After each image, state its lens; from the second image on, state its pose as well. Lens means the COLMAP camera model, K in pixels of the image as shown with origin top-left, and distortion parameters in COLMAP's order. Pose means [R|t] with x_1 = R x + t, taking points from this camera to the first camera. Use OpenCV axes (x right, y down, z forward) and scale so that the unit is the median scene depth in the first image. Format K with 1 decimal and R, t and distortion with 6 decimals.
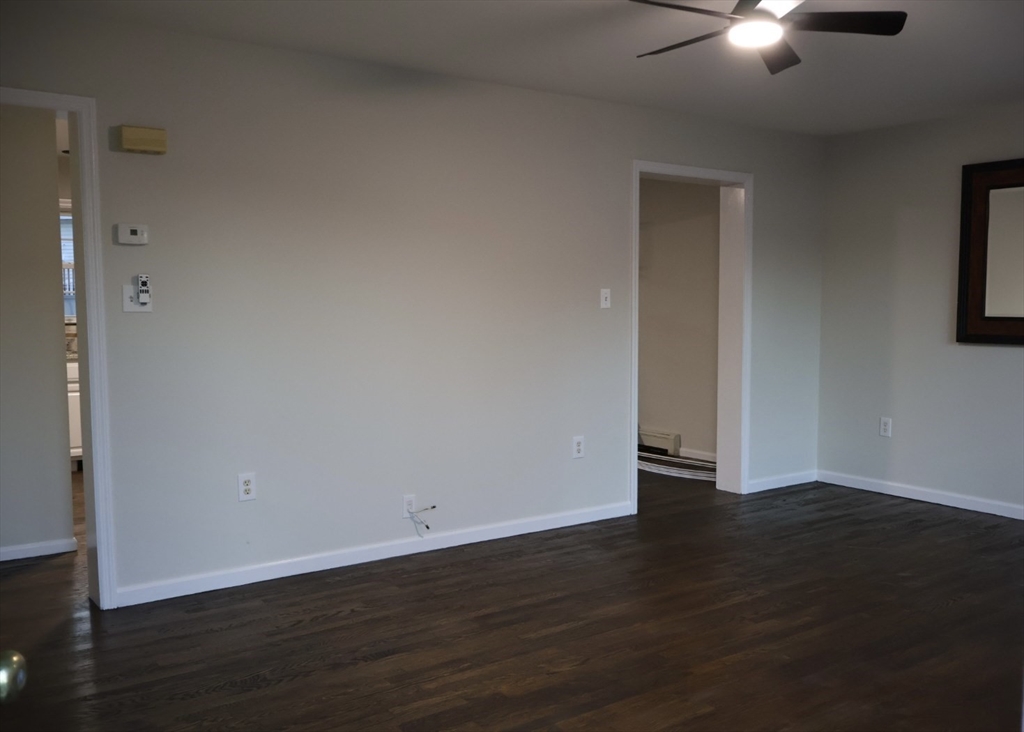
lens RADIAL K [[949.4, 0, 513.7], [0, 949.4, 365.1], [0, 0, 1]] dist [-0.008817, 0.000000]
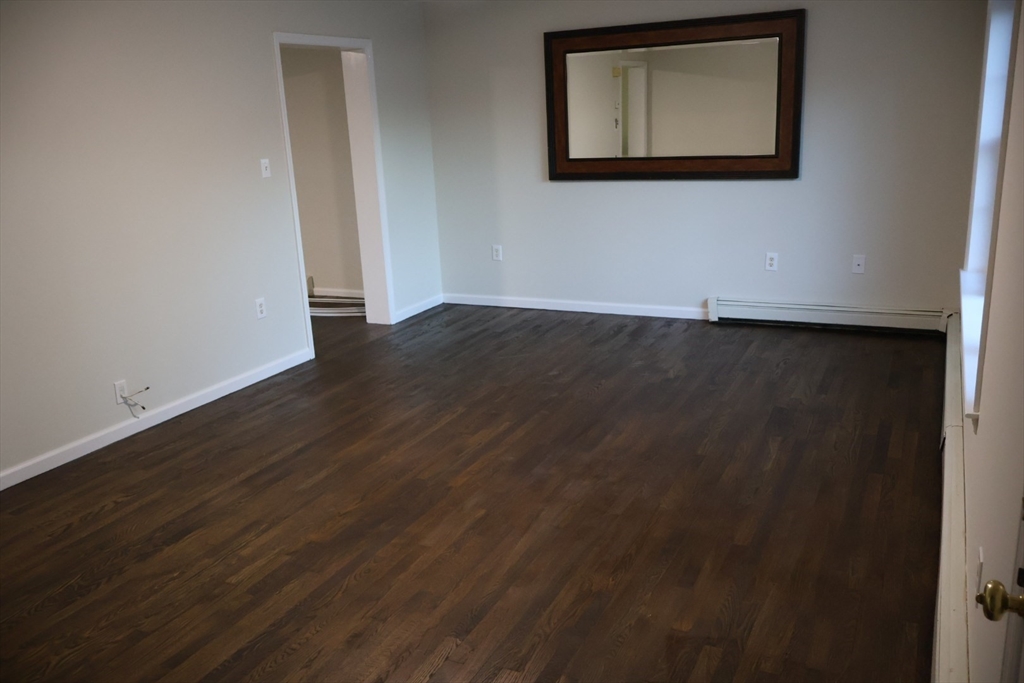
lens RADIAL K [[856.7, 0, 510.6], [0, 856.7, 343.8], [0, 0, 1]] dist [-0.003288, -0.002931]
pose [[0.893490, -0.161988, 0.418851, -0.104366], [0.088914, 0.978026, 0.188574, -0.037737], [-0.440194, -0.131247, 0.888259, -0.009130]]
